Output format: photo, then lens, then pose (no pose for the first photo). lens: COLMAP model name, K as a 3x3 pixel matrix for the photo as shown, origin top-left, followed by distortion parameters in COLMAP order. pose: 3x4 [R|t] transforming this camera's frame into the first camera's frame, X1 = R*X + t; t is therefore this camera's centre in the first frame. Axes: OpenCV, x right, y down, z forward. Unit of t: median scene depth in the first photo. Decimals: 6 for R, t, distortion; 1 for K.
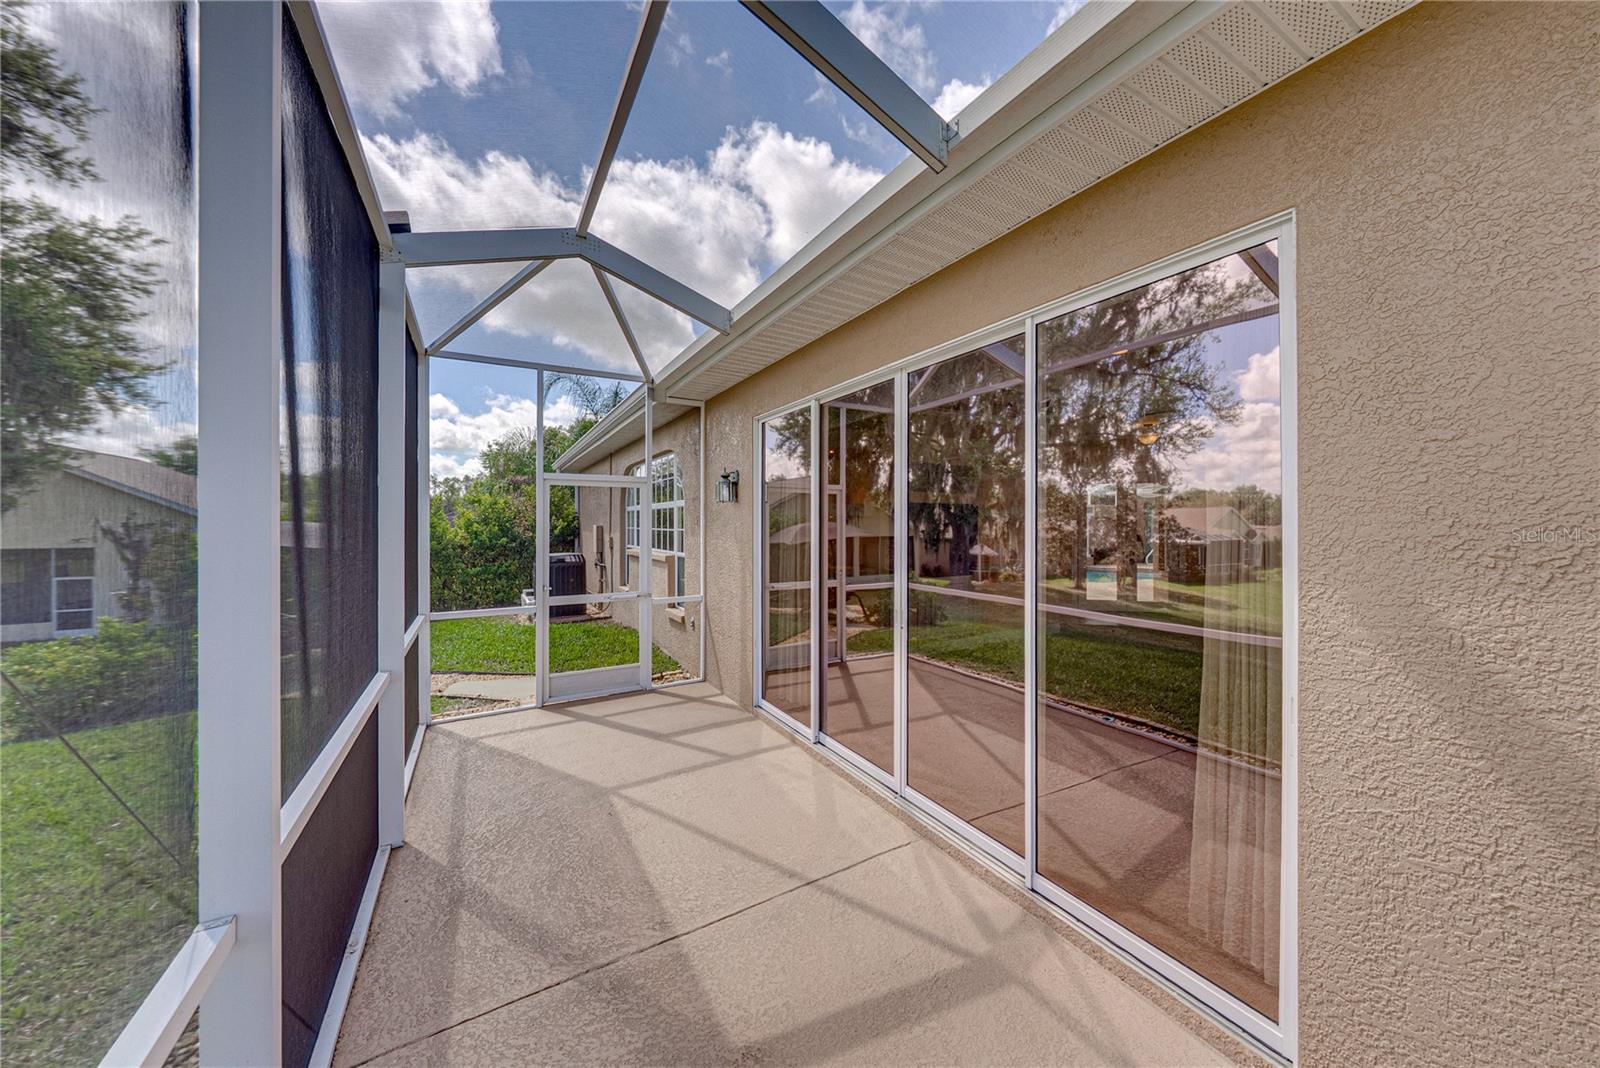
lens RADIAL K [[555.0, 0, 806.8], [0, 555.0, 524.2], [0, 0, 1]] dist [-0.002722, 0.000149]
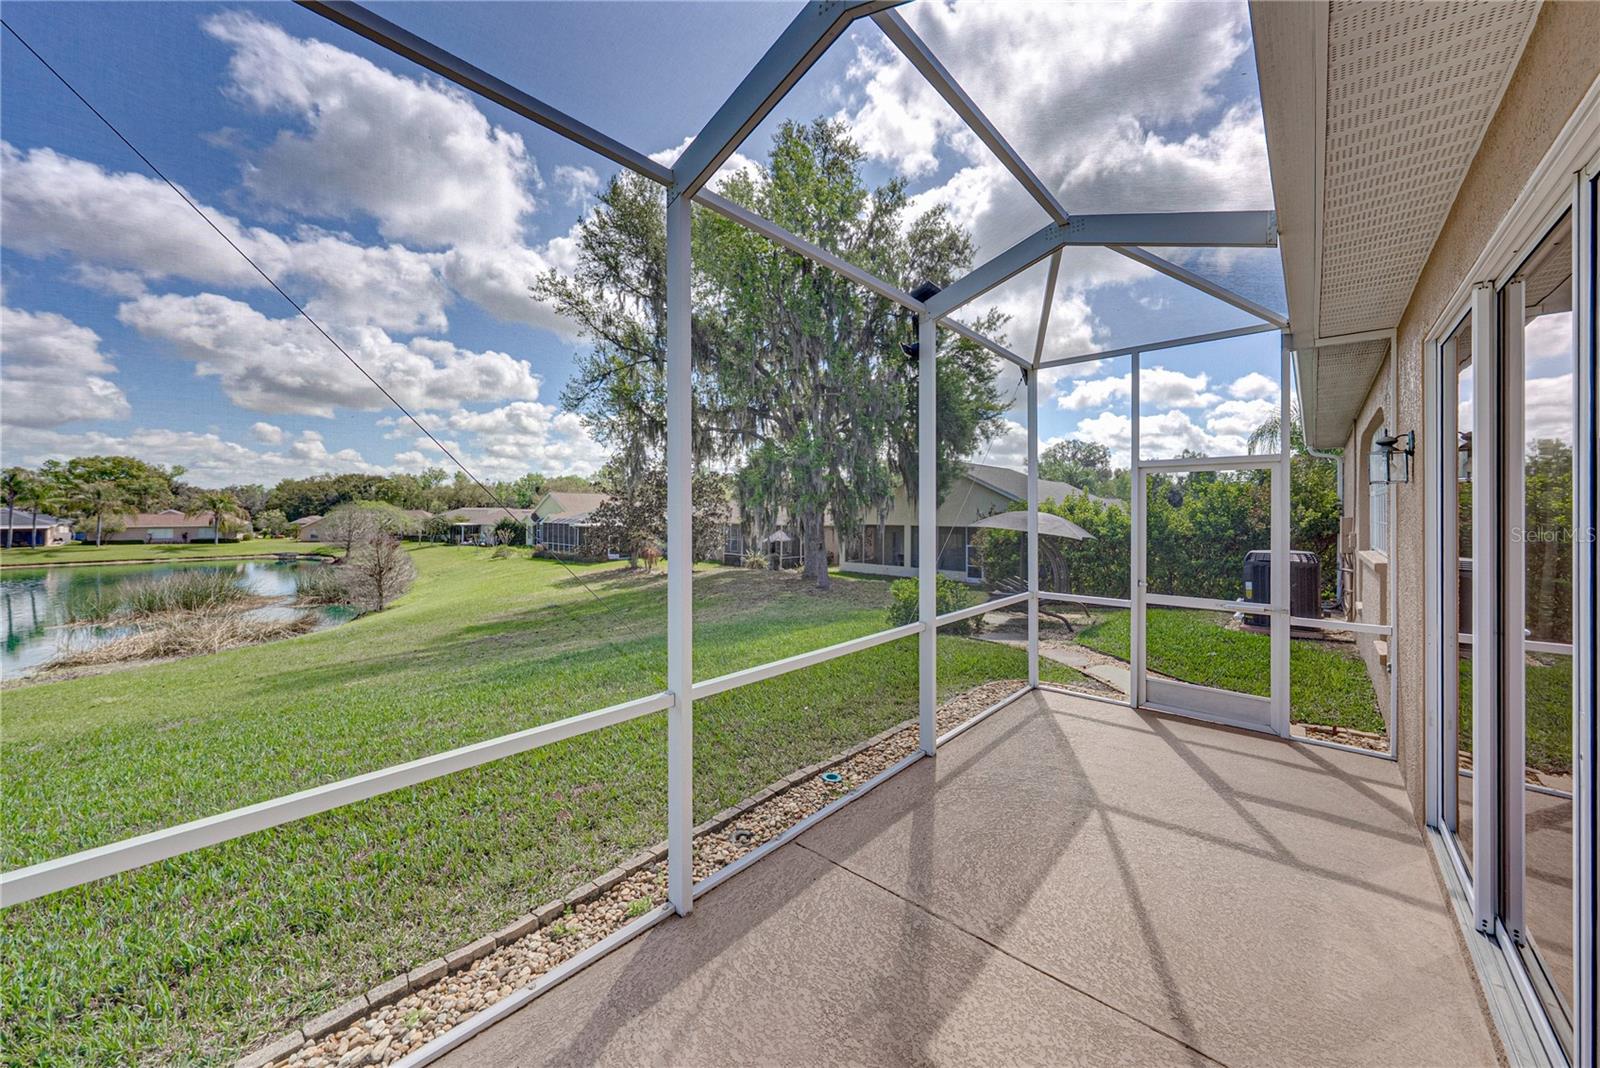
lens RADIAL K [[555.0, 0, 803.2], [0, 555.0, 510.3], [0, 0, 1]] dist [-0.002722, 0.000149]
pose [[0.303920, 0.001293, -0.952697, 0.259268], [-0.006271, 0.999980, -0.000643, -0.004573], [0.952677, 0.006170, 0.303922, 0.172824]]
